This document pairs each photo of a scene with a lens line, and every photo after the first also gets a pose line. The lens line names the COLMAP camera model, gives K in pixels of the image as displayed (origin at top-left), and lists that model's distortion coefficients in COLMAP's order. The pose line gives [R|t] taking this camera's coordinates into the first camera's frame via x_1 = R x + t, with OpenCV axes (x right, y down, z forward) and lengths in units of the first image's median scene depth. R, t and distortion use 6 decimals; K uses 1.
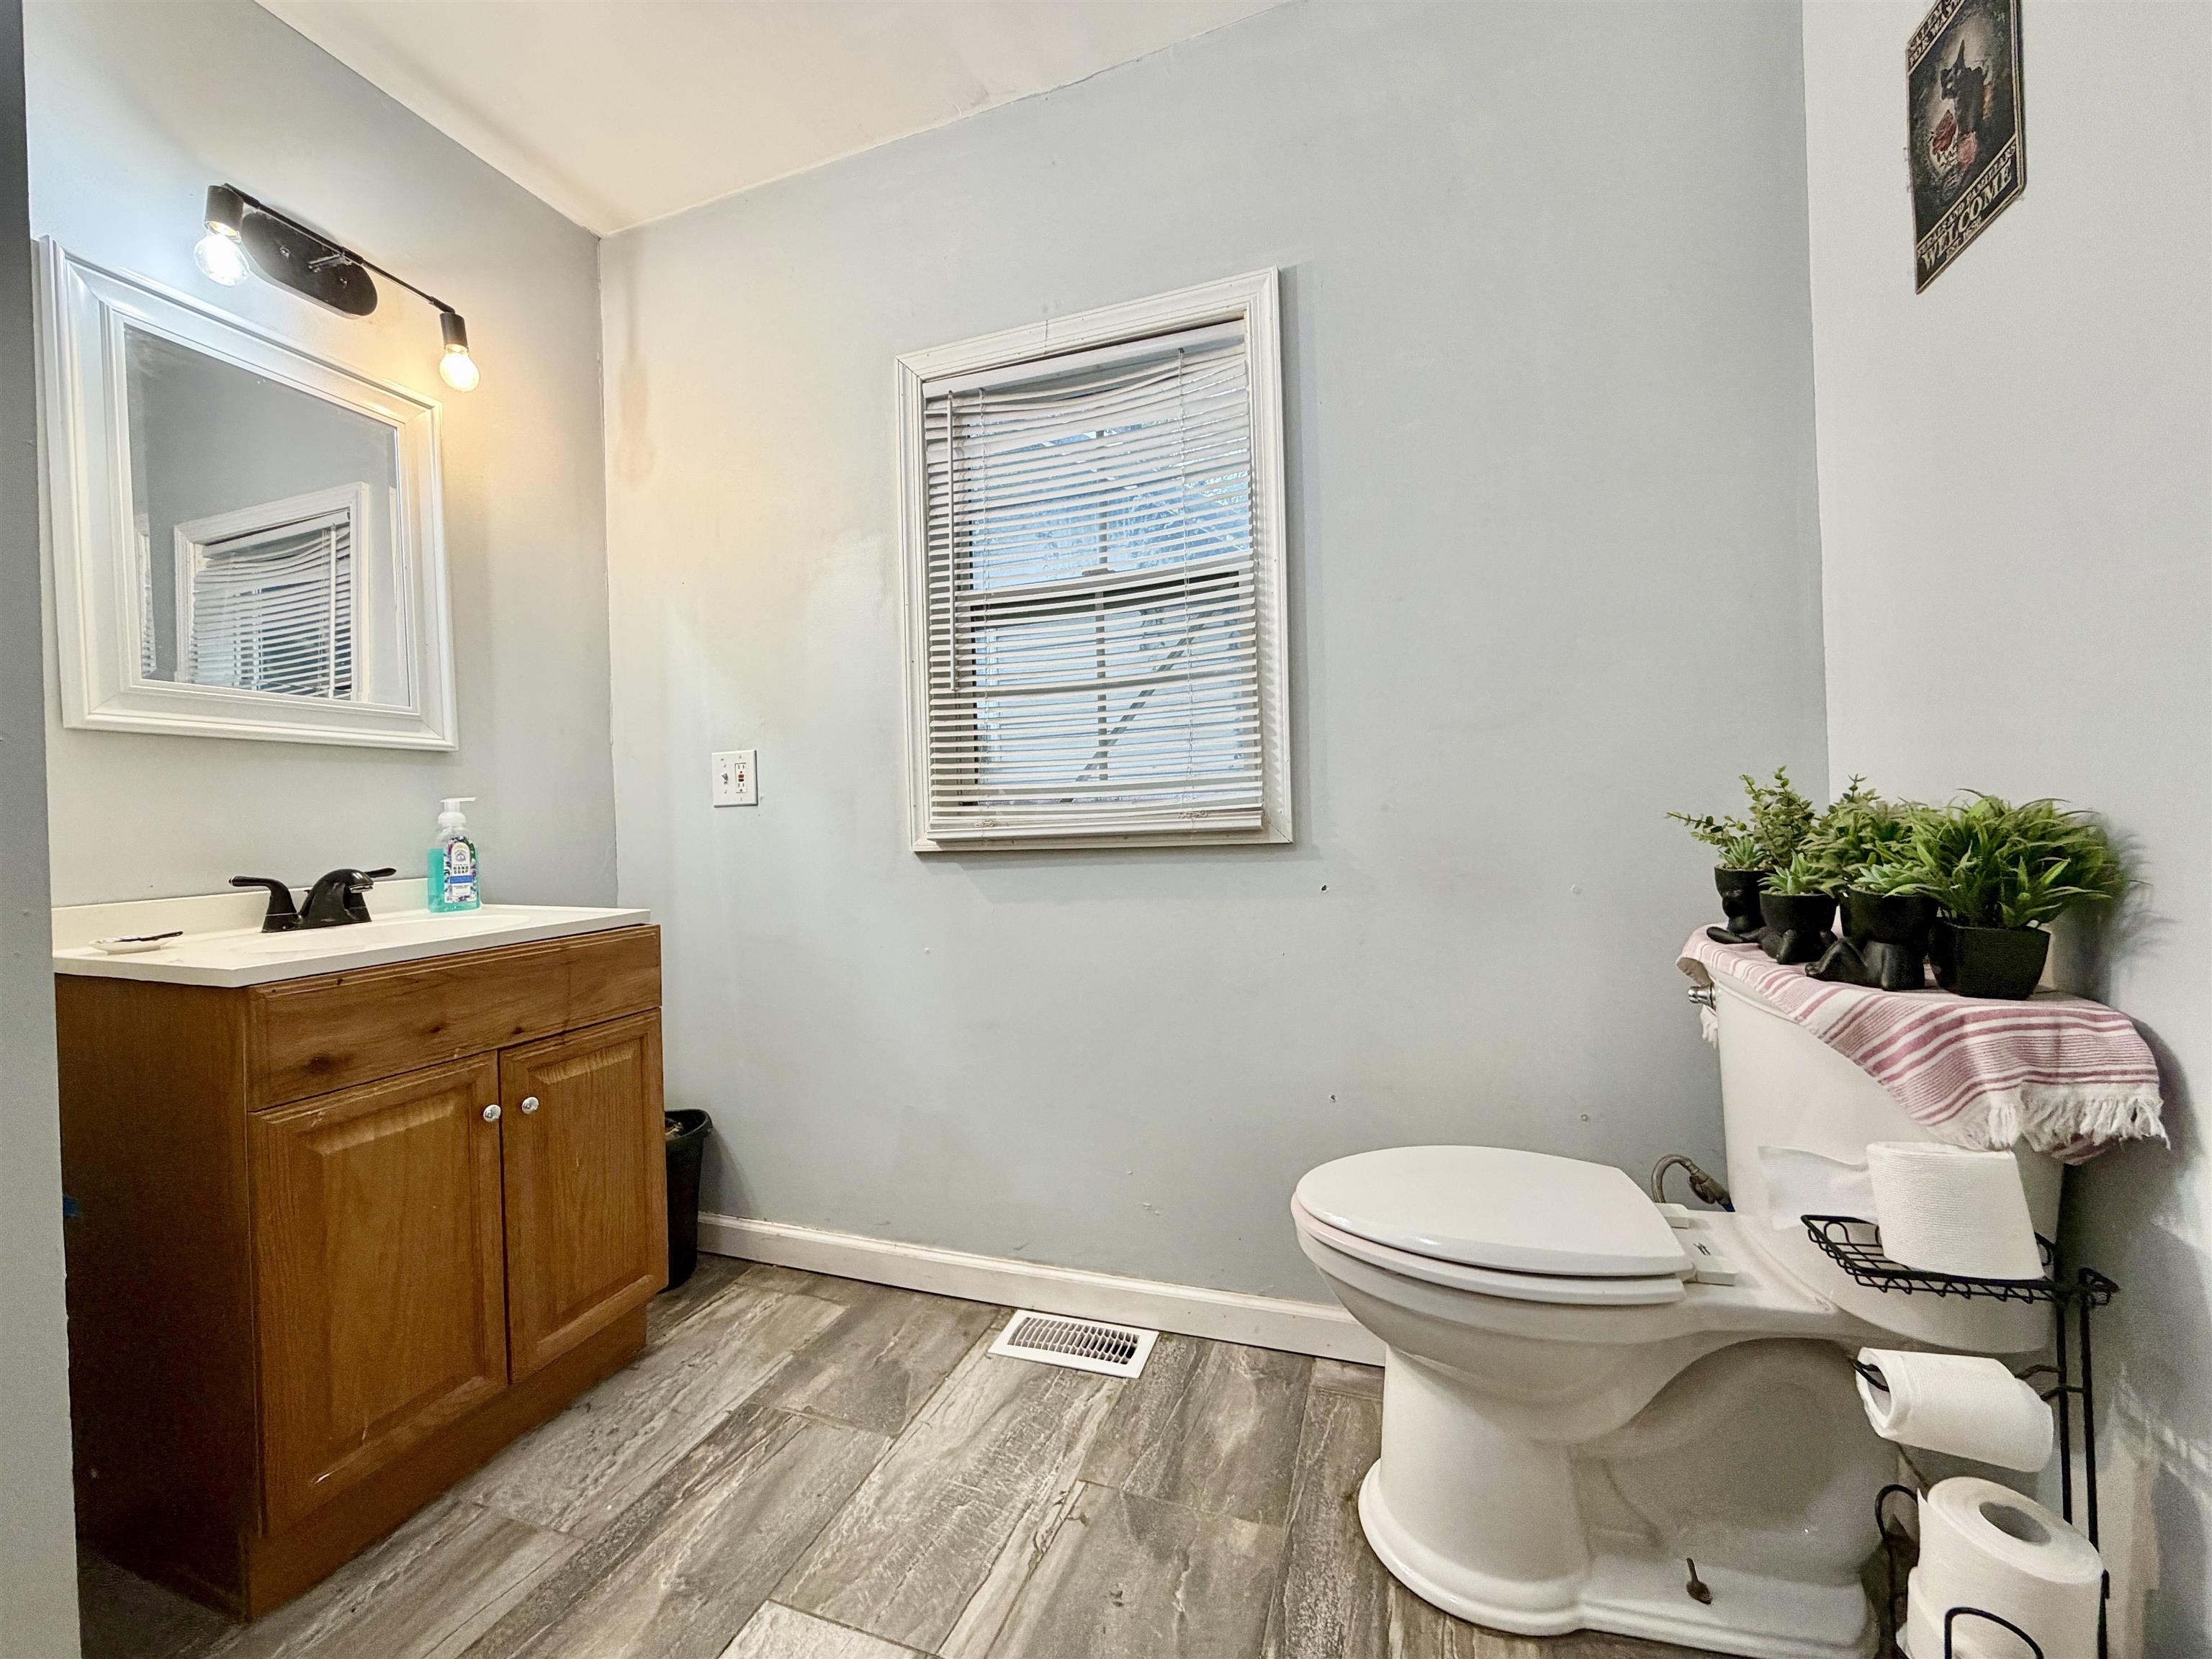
lens RADIAL K [[879.8, 0, 1103.9], [0, 879.8, 826.3], [0, 0, 1]] dist [-0.000953, 0.000425]
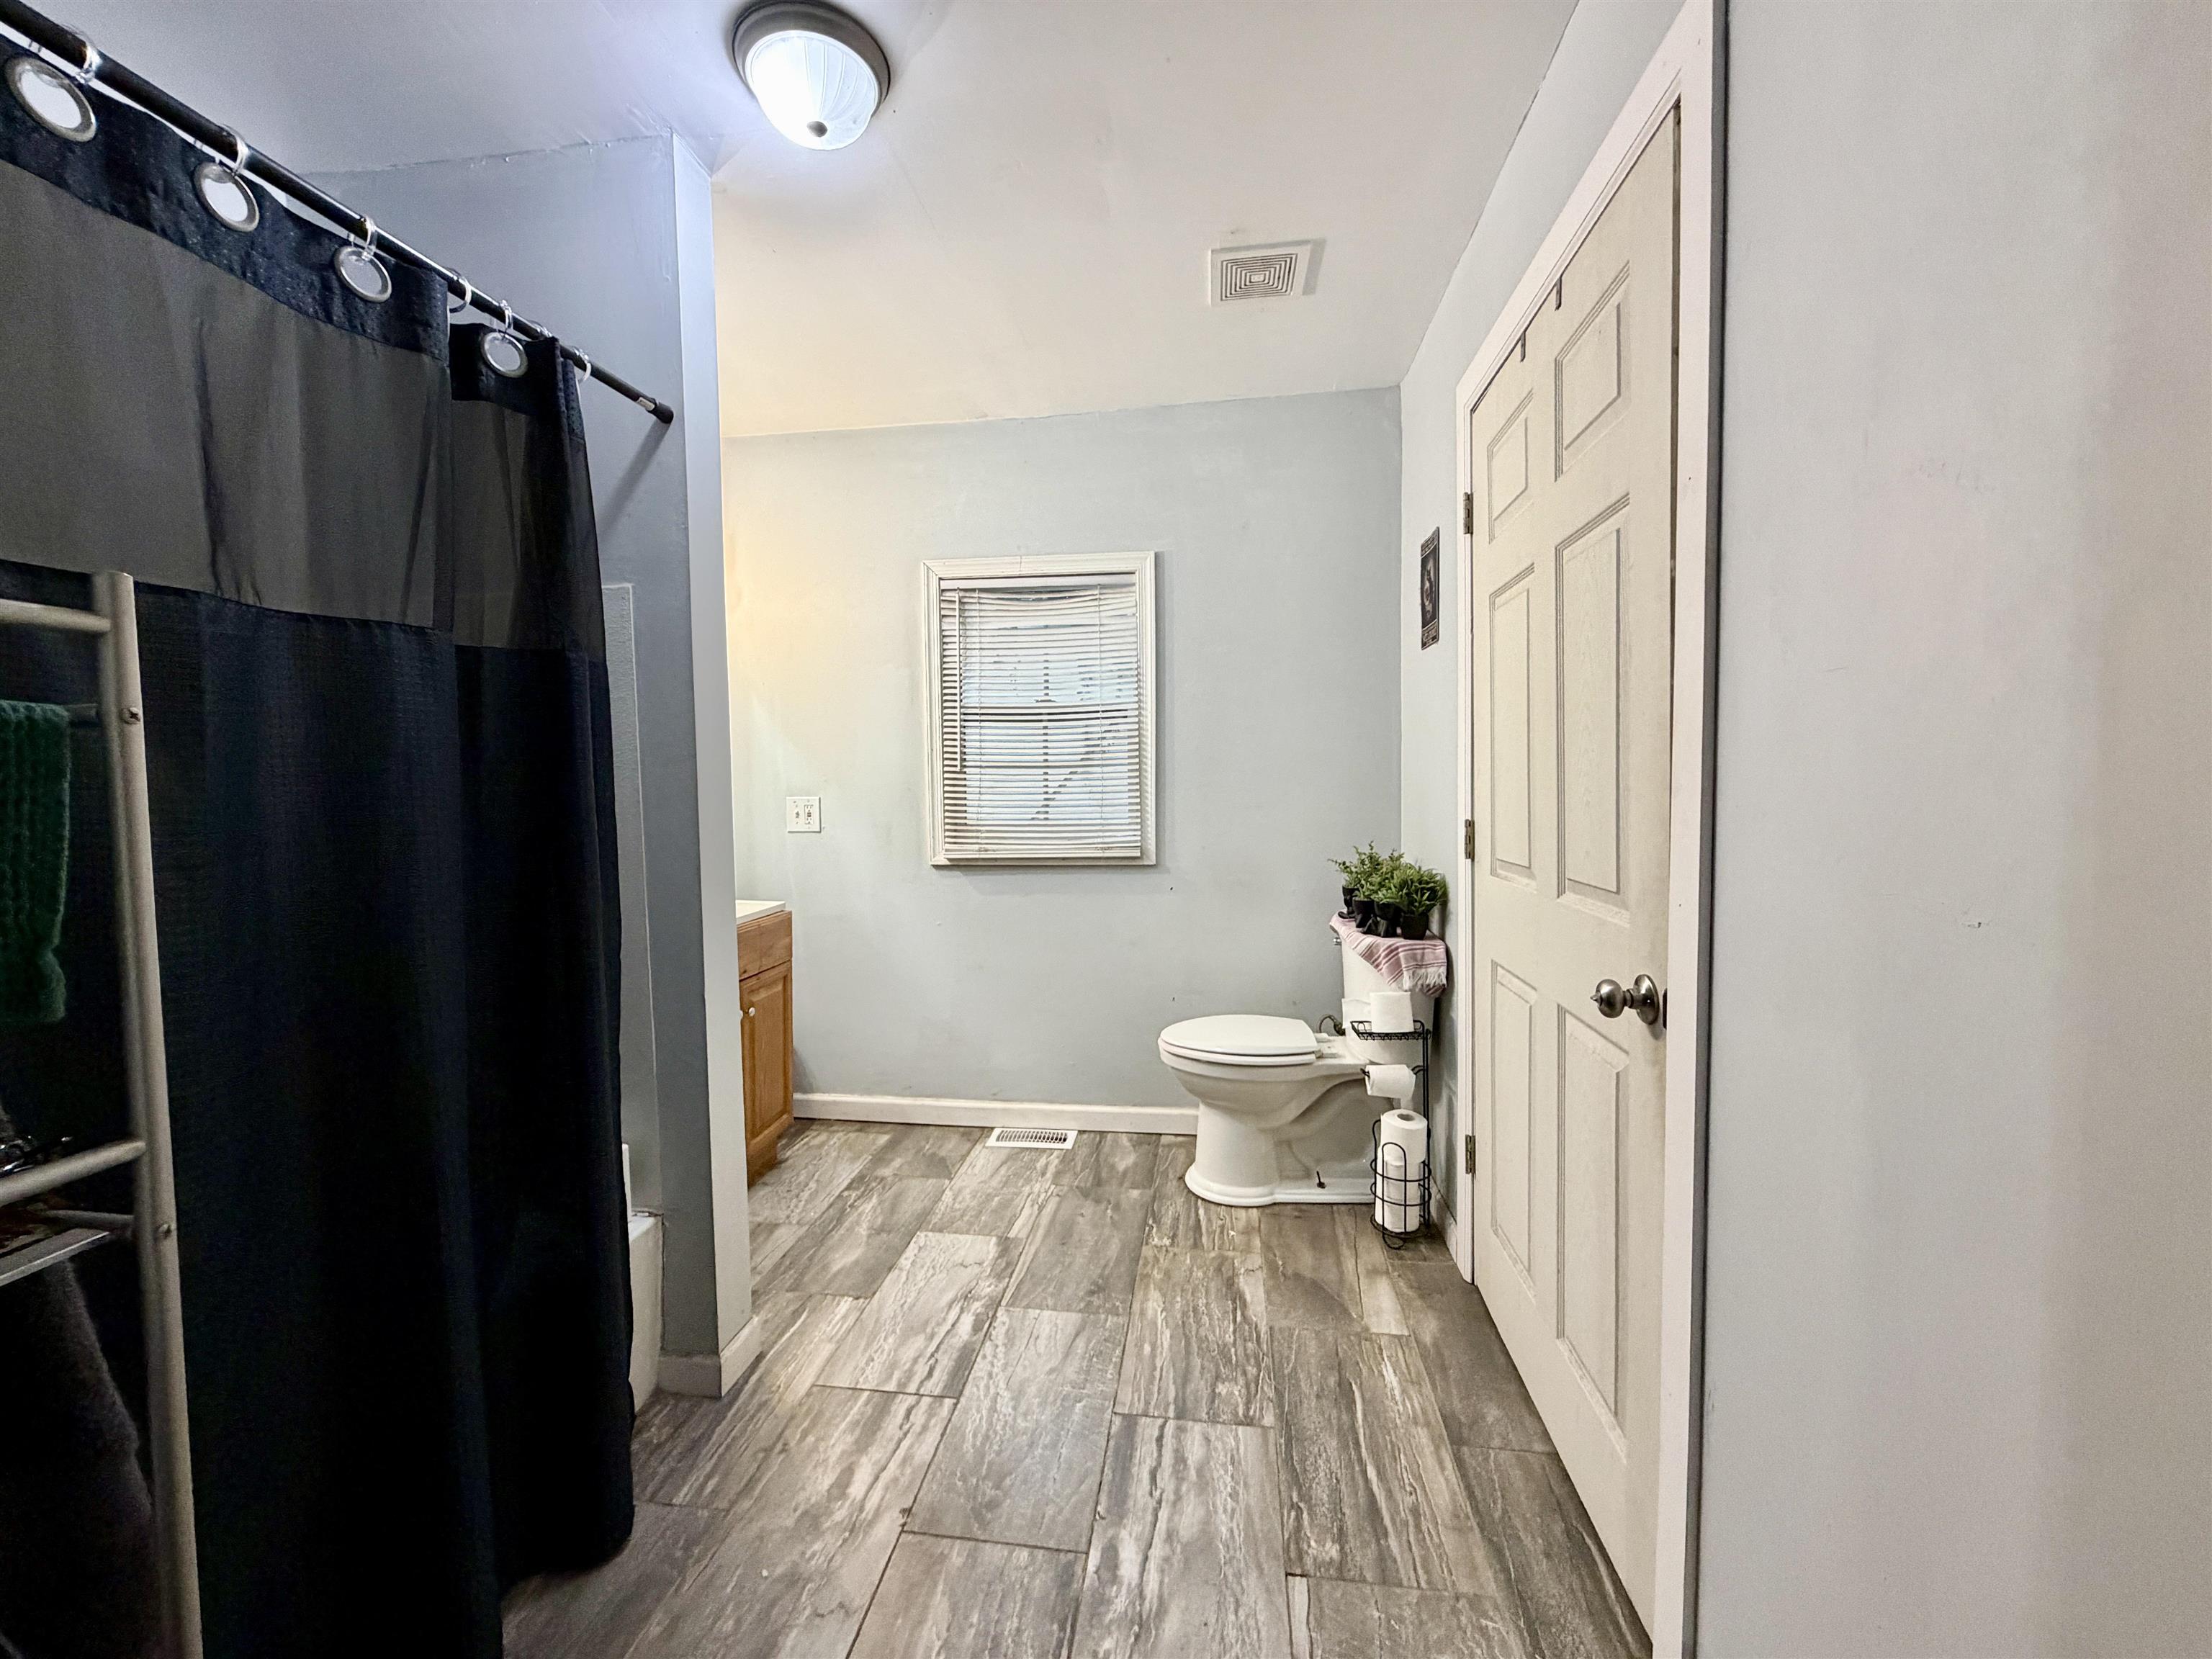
lens RADIAL K [[879.8, 0, 1106.1], [0, 879.8, 823.3], [0, 0, 1]] dist [-0.000953, 0.000425]
pose [[0.978347, 0.011393, 0.206657, -0.297269], [-0.019632, 0.999090, 0.037862, -0.147997], [-0.206038, -0.041099, 0.977681, -0.862938]]
